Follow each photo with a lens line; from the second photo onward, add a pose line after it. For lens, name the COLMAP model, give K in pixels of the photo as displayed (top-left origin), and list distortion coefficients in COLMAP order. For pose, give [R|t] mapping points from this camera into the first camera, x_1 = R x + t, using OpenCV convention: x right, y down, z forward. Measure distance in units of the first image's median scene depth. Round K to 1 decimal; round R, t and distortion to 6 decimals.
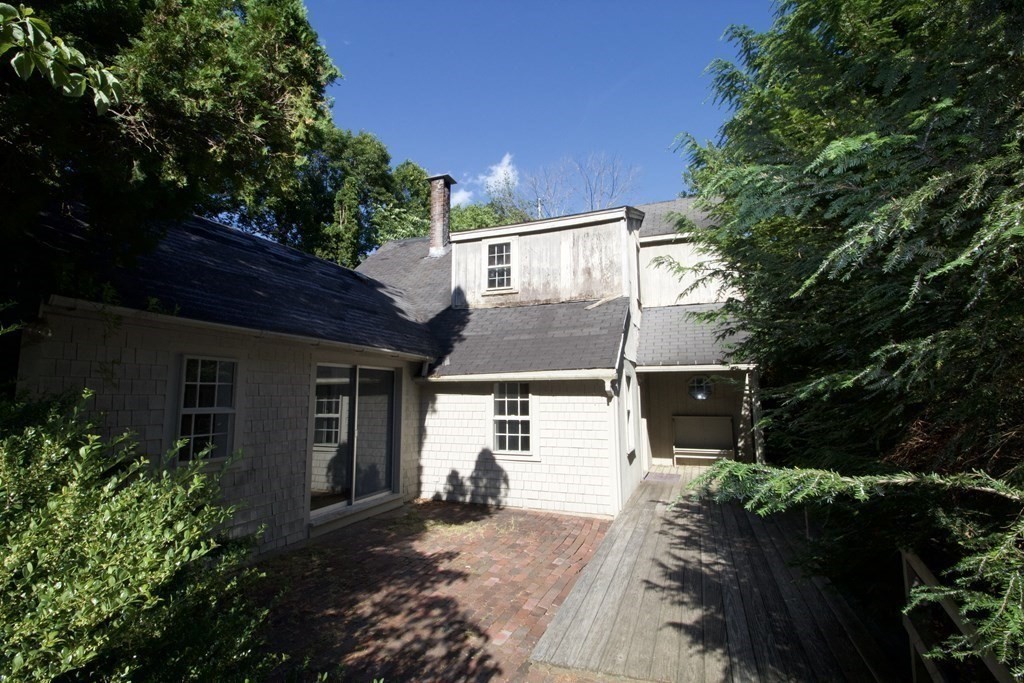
lens RADIAL K [[471.9, 0, 509.1], [0, 471.9, 340.4], [0, 0, 1]] dist [-0.004360, -0.010615]
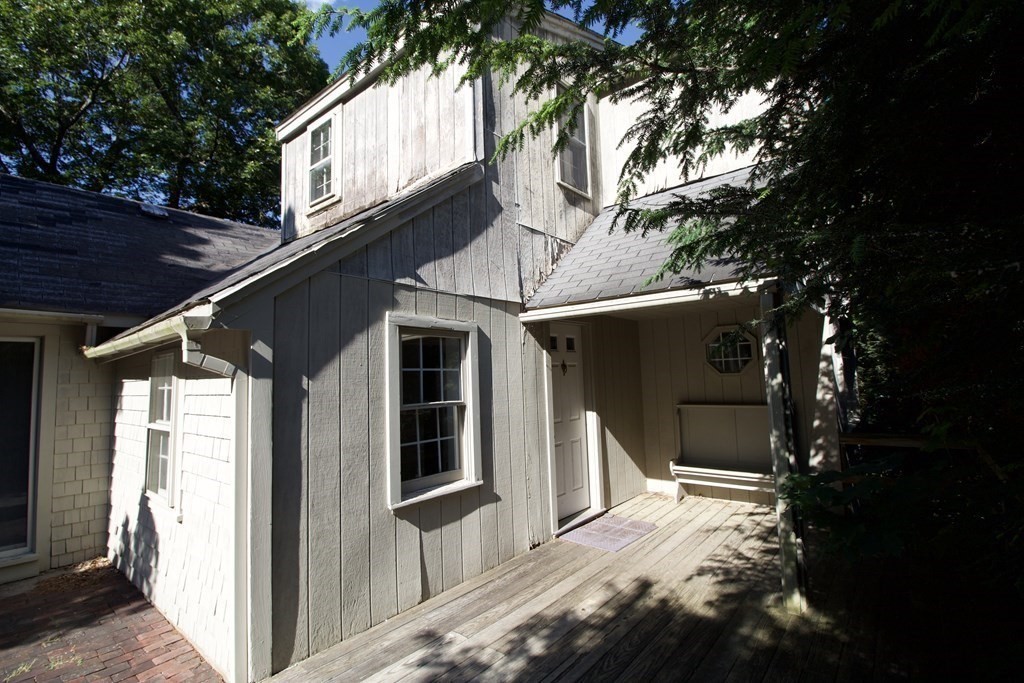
lens RADIAL K [[471.9, 0, 513.6], [0, 471.9, 339.1], [0, 0, 1]] dist [-0.004360, -0.010615]
pose [[0.951560, -0.057921, -0.301959, 0.382055], [0.069076, 0.997262, 0.026386, 0.067804], [0.299604, -0.045966, 0.952956, 0.495708]]
